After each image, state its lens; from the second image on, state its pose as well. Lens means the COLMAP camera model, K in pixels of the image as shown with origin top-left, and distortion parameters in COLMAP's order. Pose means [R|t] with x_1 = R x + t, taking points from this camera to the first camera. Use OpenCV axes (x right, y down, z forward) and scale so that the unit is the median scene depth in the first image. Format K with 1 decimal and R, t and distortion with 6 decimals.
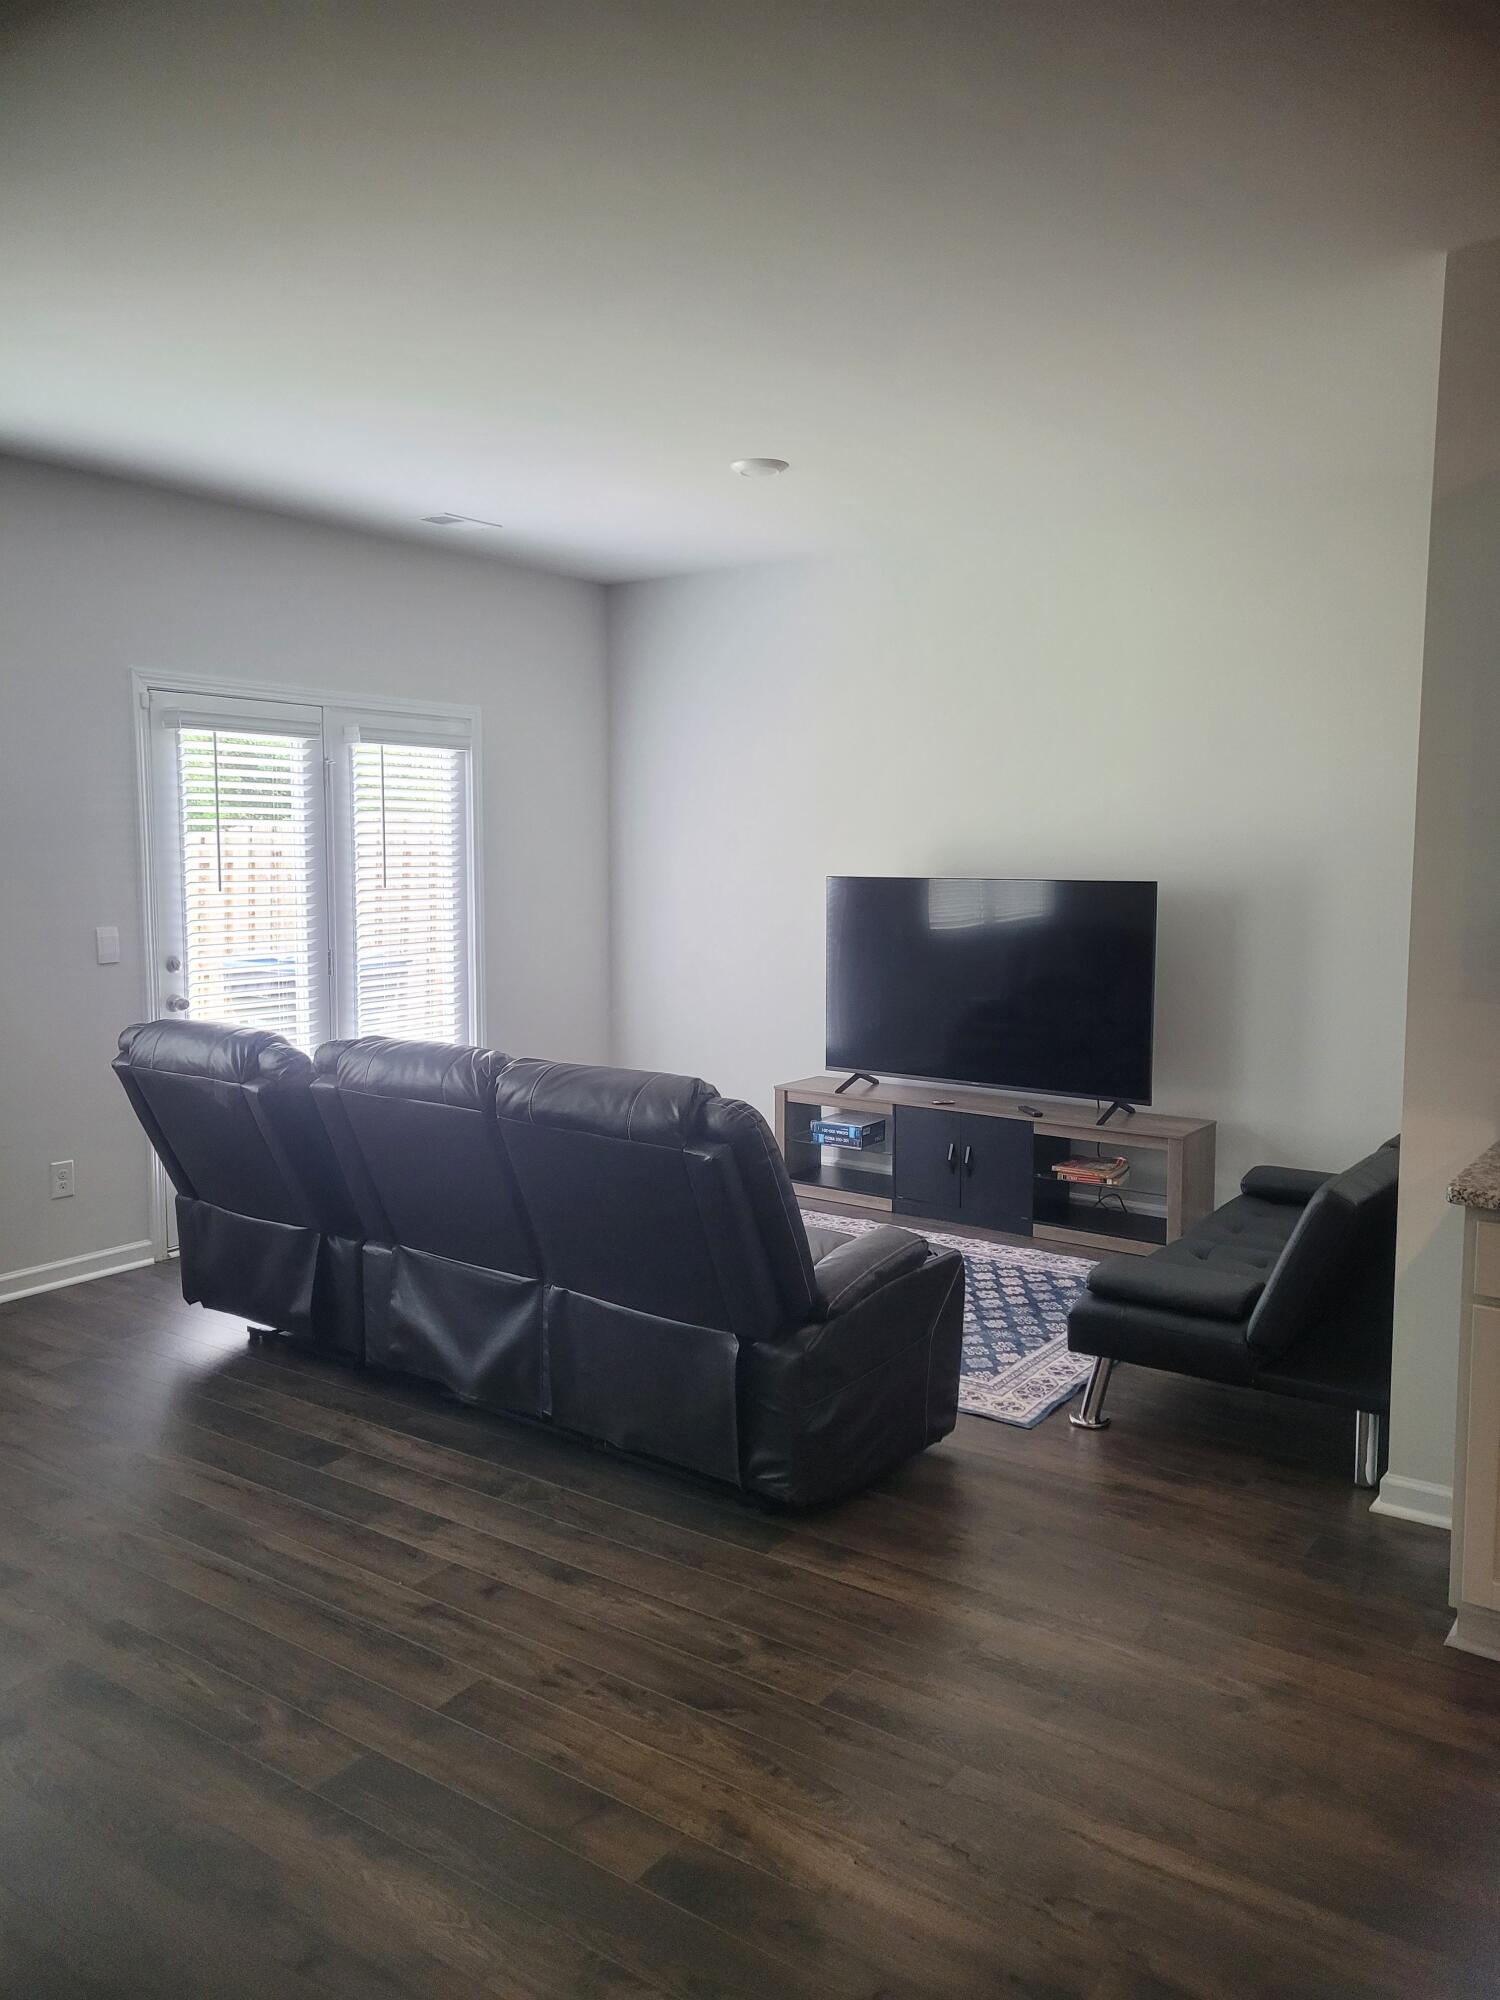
lens RADIAL K [[1514.4, 0, 753.3], [0, 1514.4, 998.9], [0, 0, 1]] dist [0.014748, 0.000550]
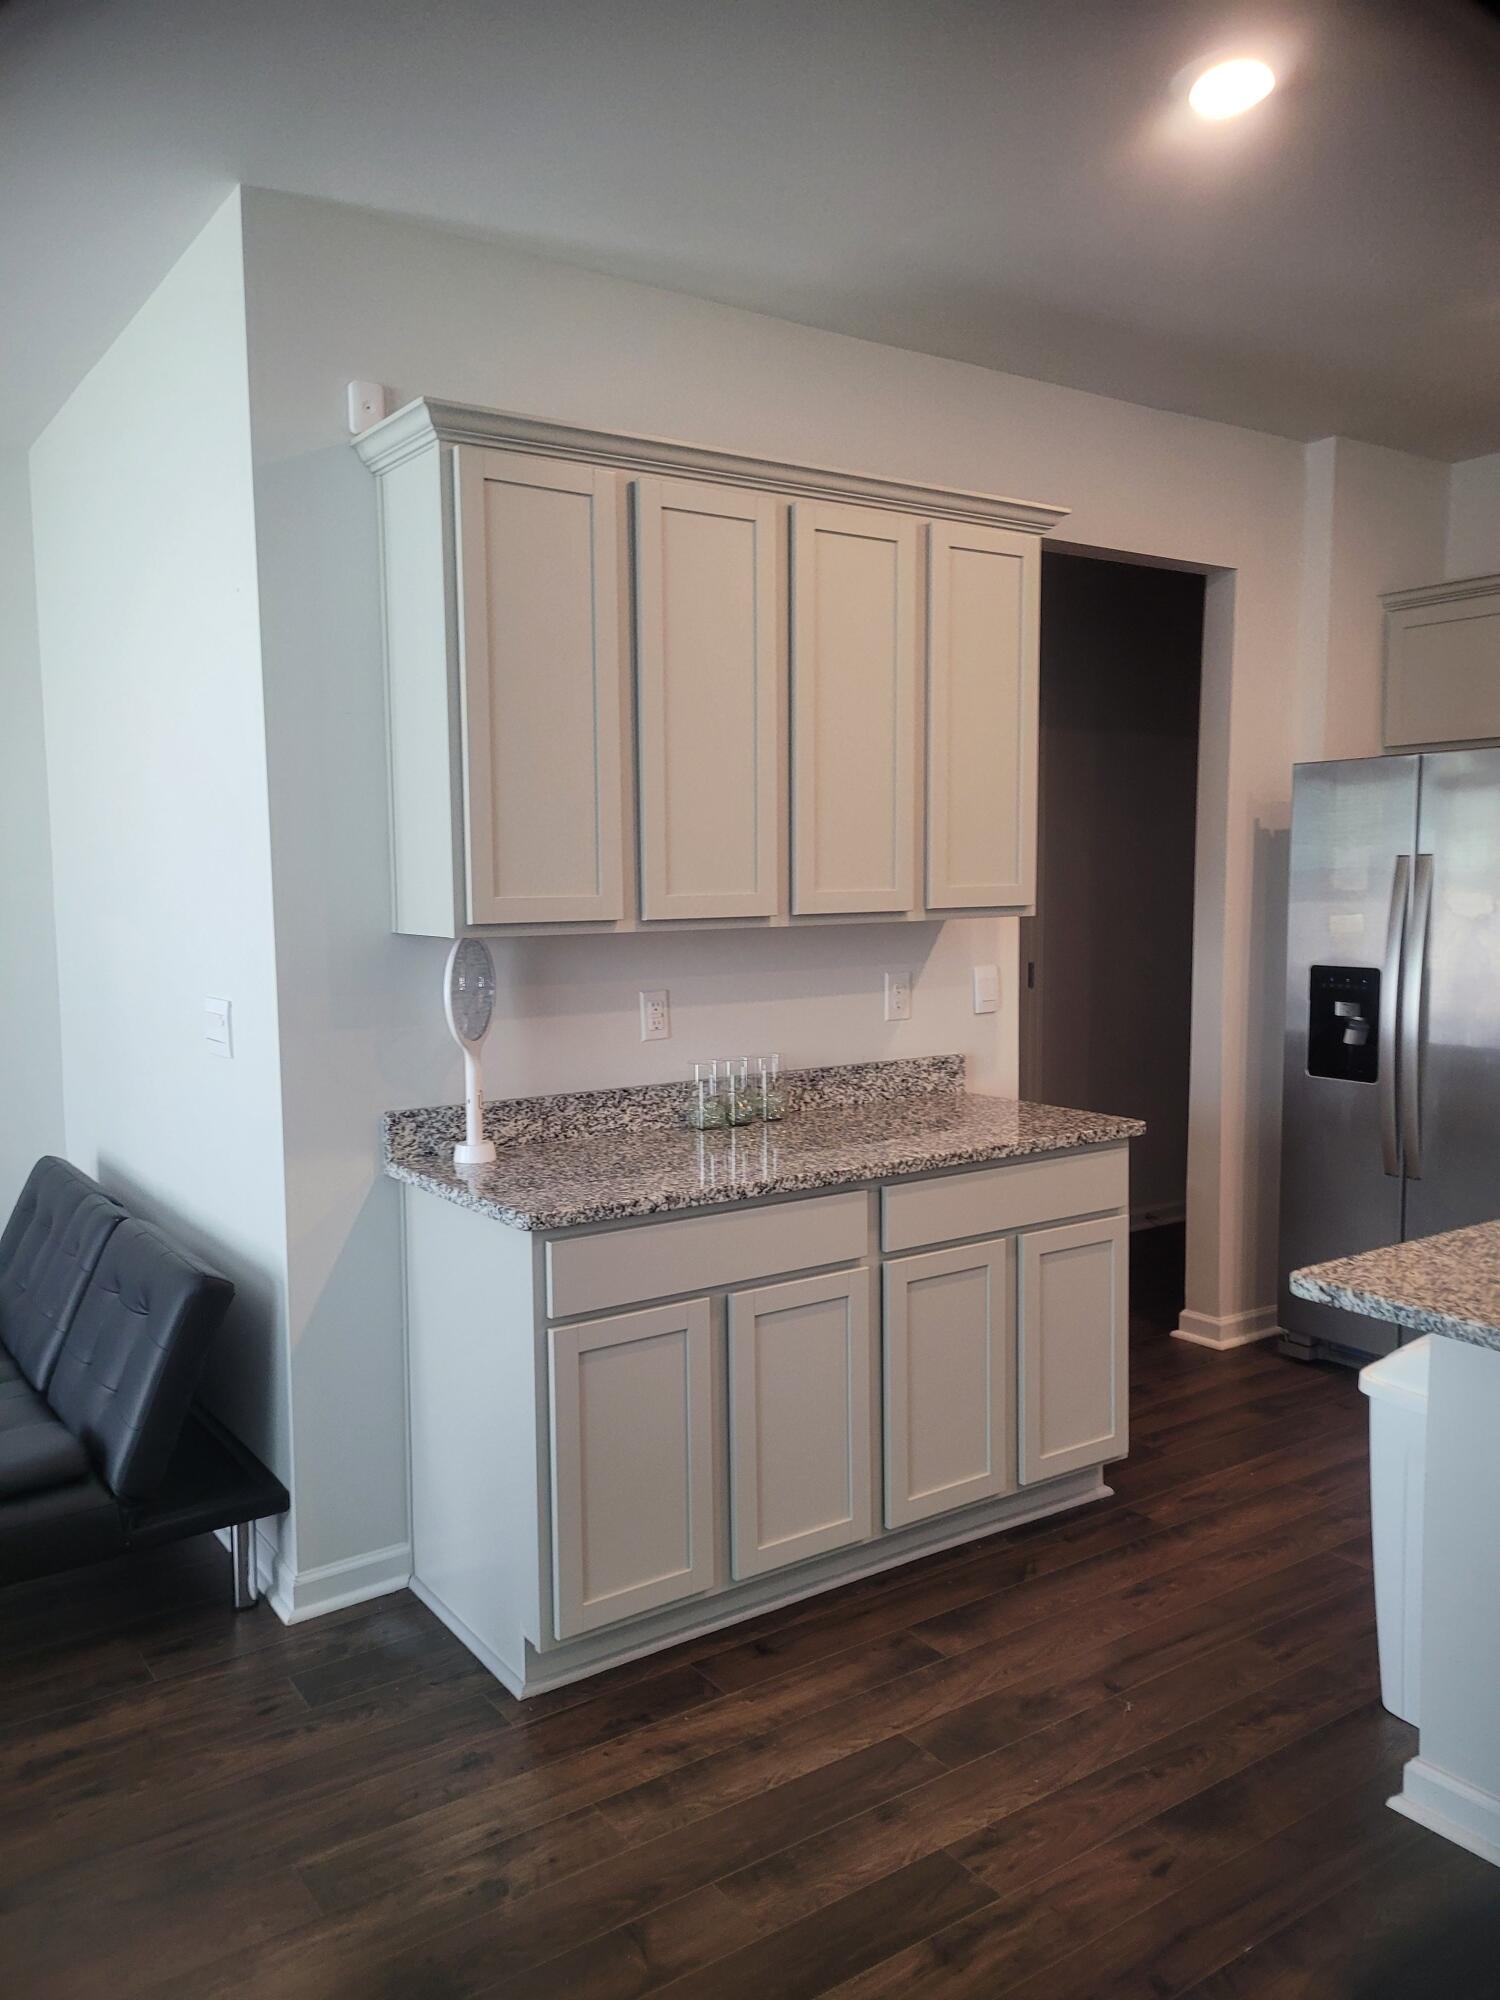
lens RADIAL K [[1514.4, 0, 751.9], [0, 1514.4, 998.1], [0, 0, 1]] dist [0.014748, 0.000550]
pose [[0.337515, -0.093157, 0.936699, -0.227946], [0.112190, 0.991979, 0.058231, -0.033125], [-0.934611, 0.085434, 0.345259, 0.330481]]
